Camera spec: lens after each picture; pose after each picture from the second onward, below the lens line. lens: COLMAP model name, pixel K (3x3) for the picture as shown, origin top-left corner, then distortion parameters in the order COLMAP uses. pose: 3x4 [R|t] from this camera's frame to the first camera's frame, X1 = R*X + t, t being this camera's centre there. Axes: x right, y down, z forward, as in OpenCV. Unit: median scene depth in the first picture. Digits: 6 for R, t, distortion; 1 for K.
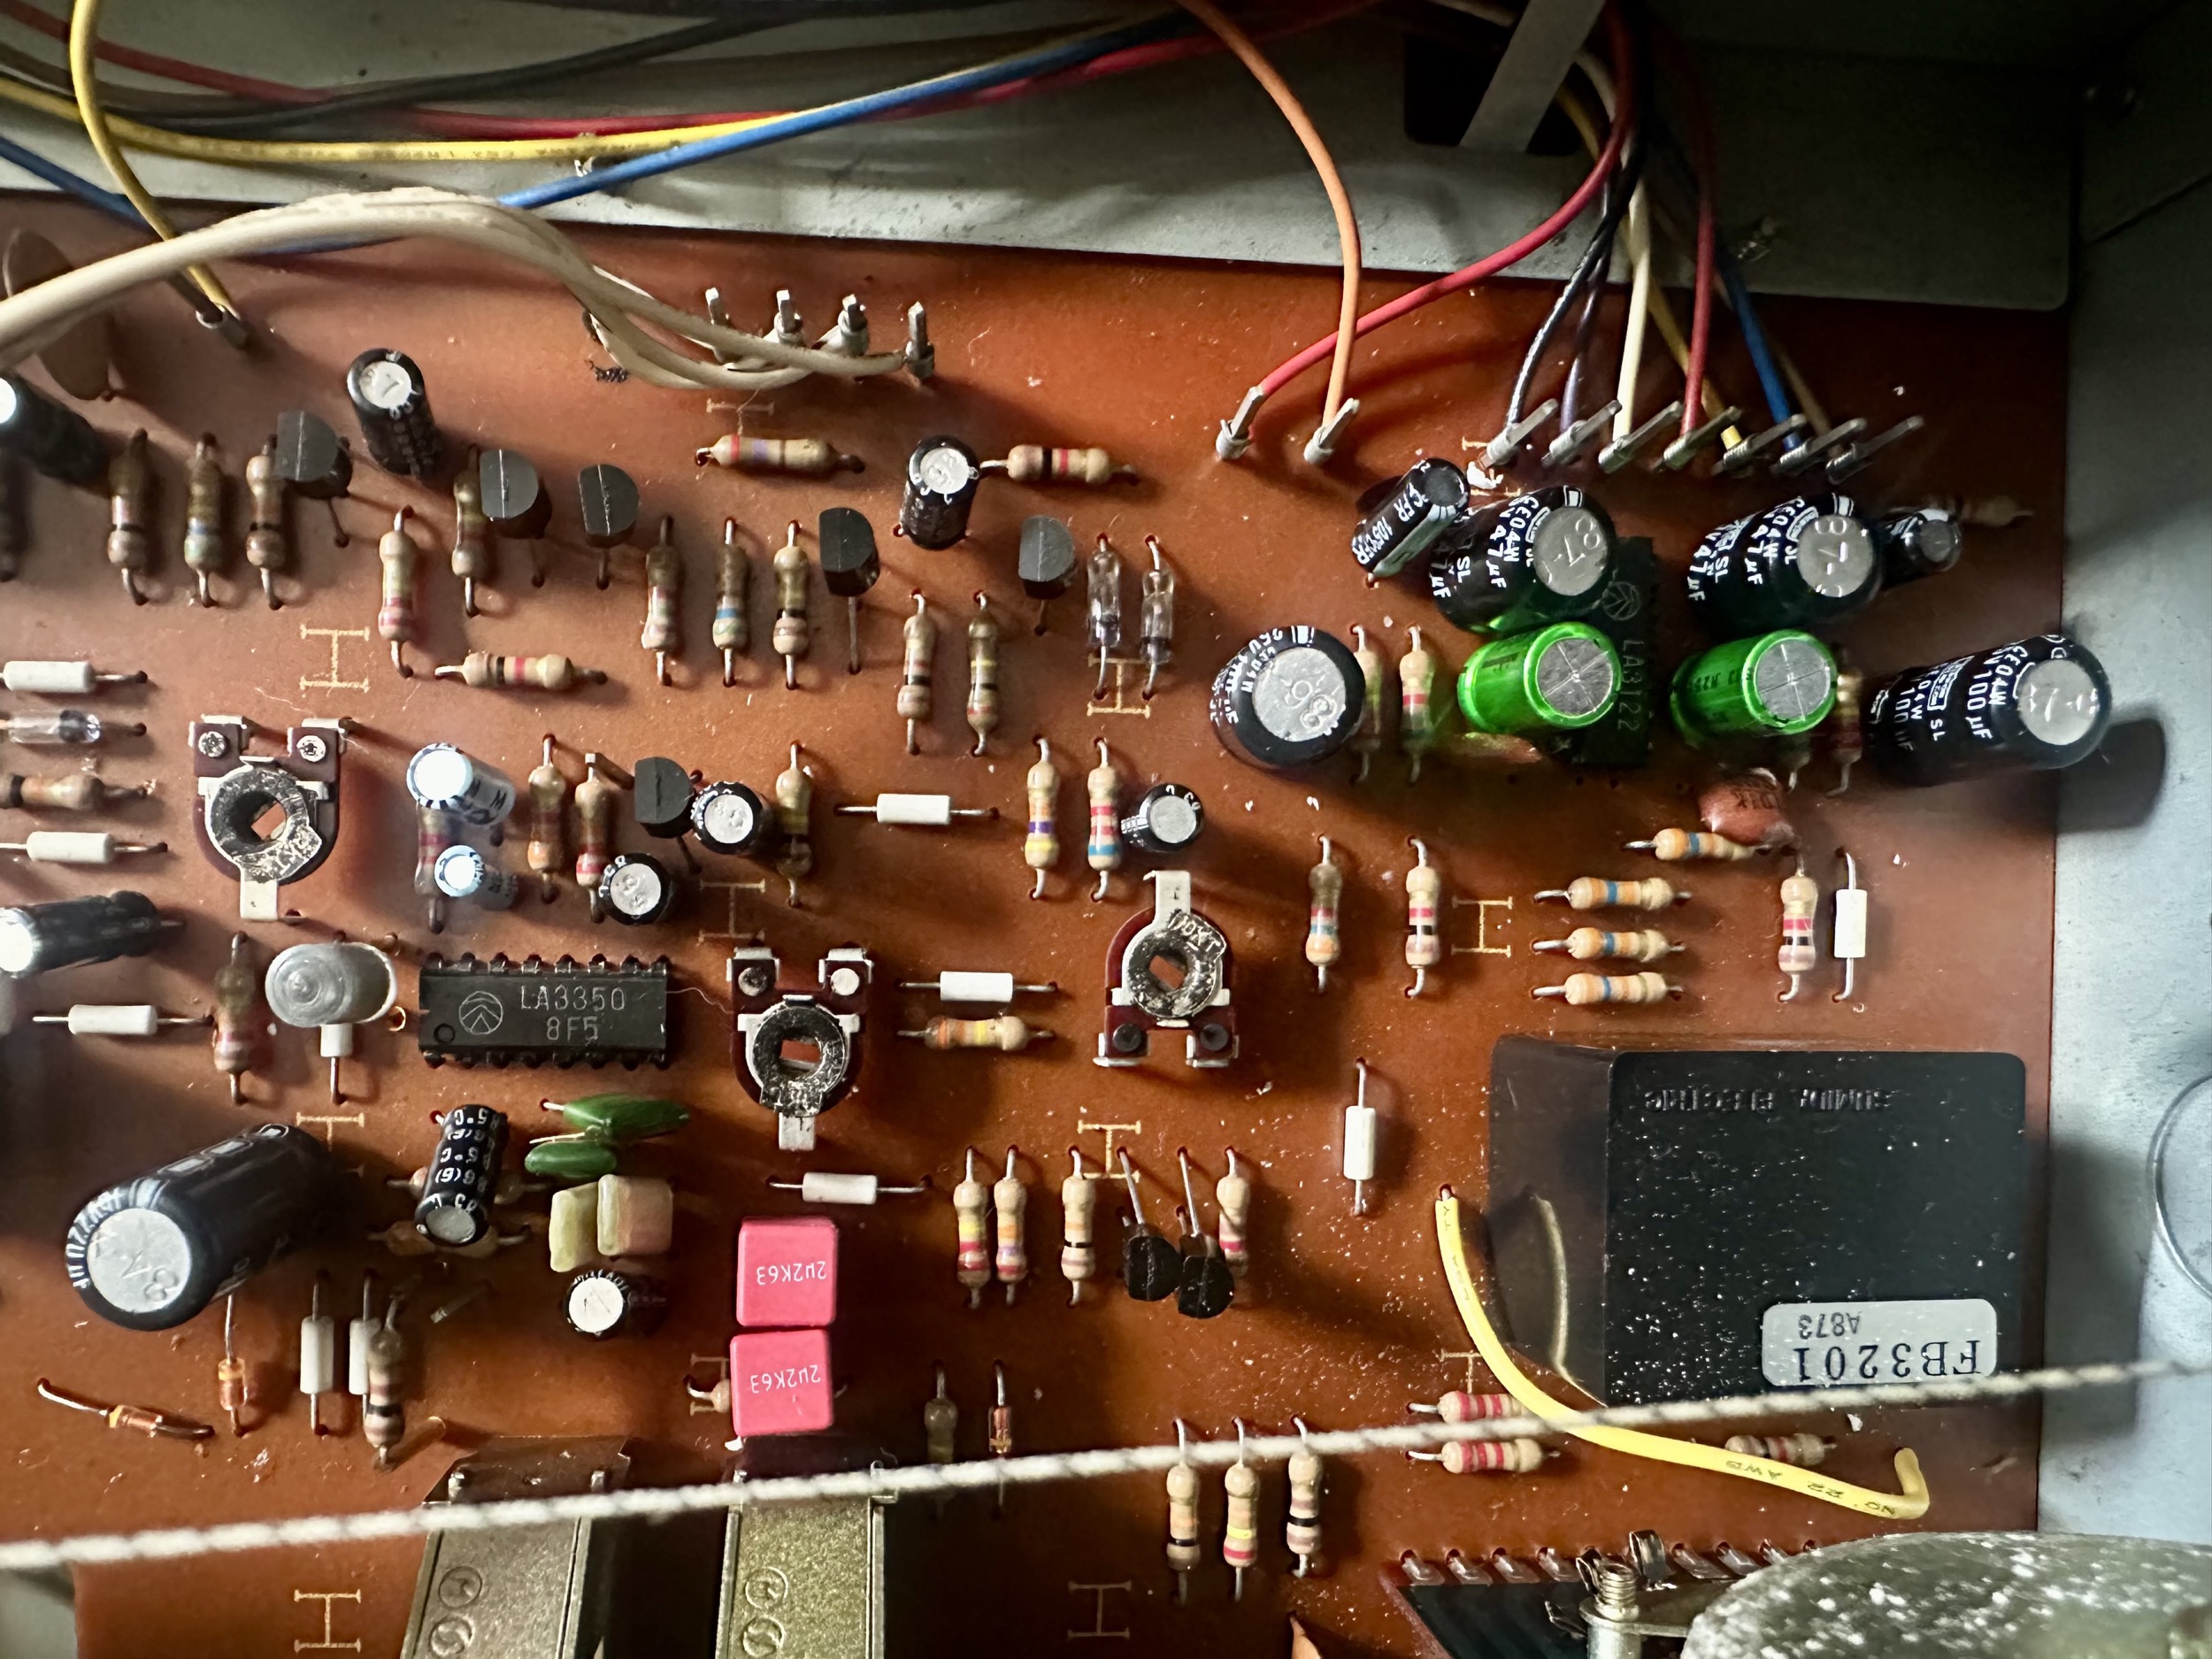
lens RADIAL K [[1589.7, 0, 1025.4], [0, 1589.7, 945.4], [0, 0, 1]] dist [-0.005089, -0.007995]
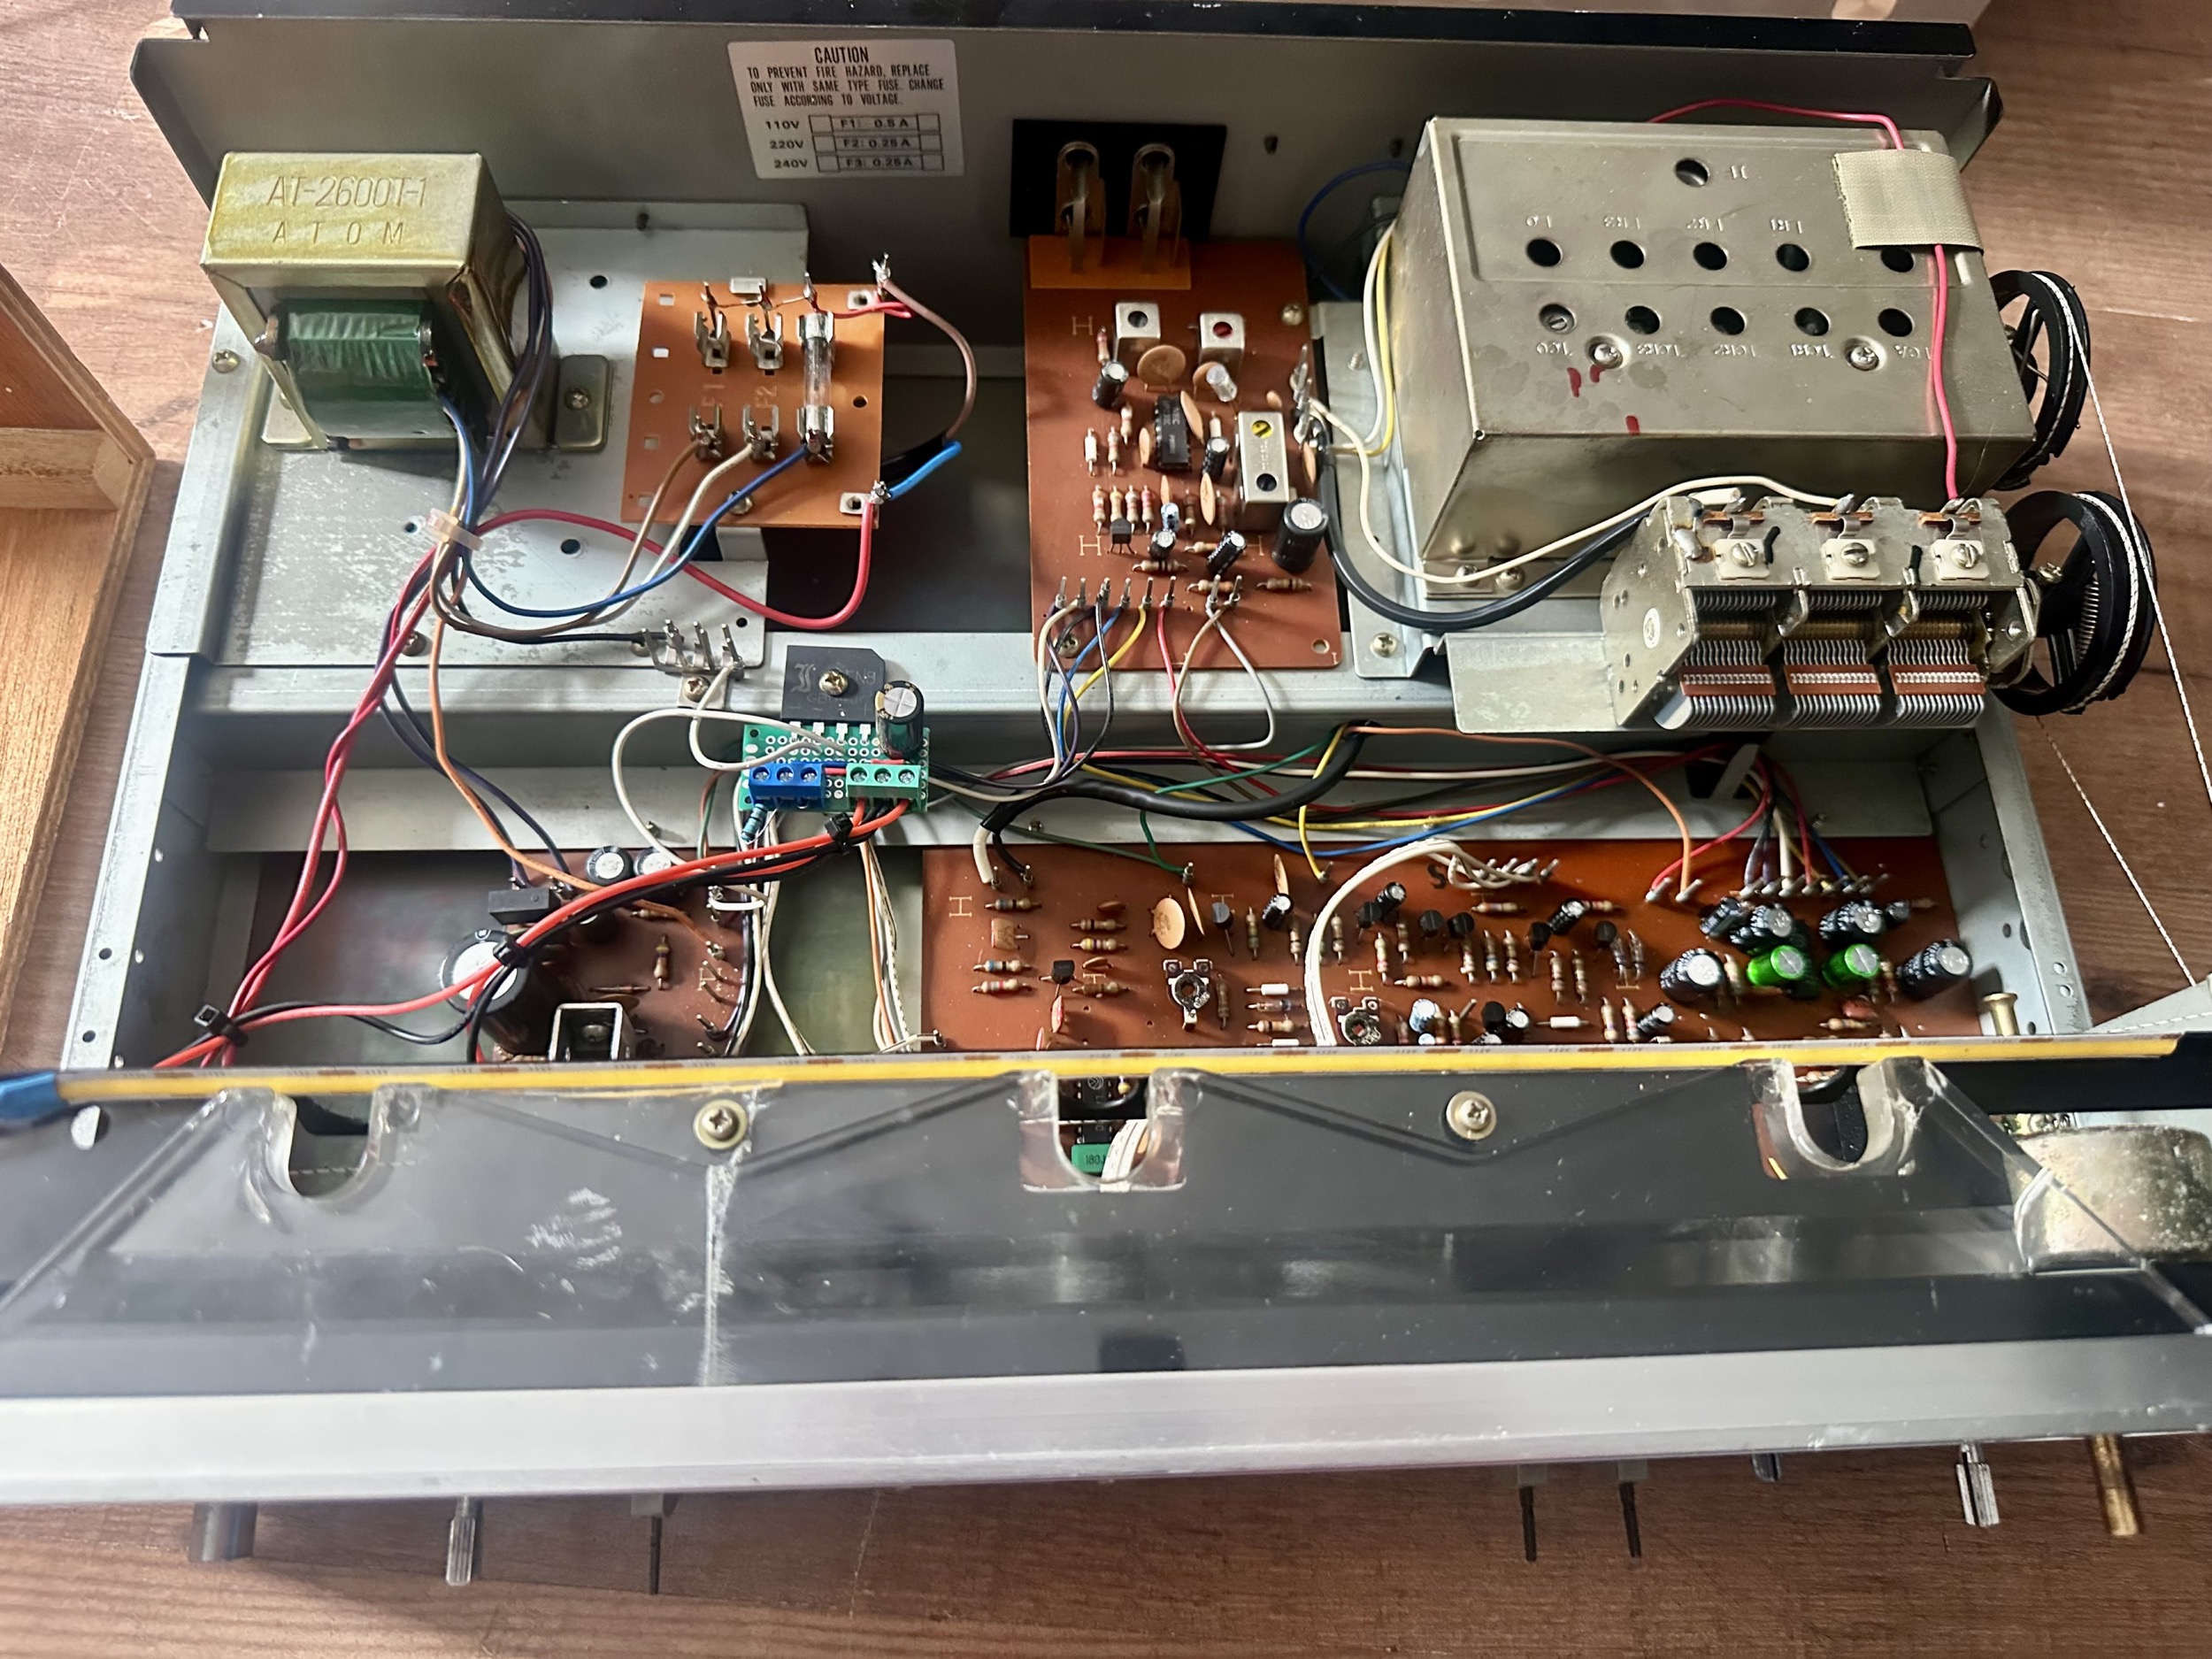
lens RADIAL K [[1410.0, 0, 1134.5], [0, 1410.0, 806.8], [0, 0, 1]] dist [-0.003801, -0.002402]
pose [[0.997112, -0.058185, -0.048808, -0.706616], [0.035362, 0.924454, -0.379650, 0.499405], [0.067211, 0.376828, 0.923842, -1.576073]]
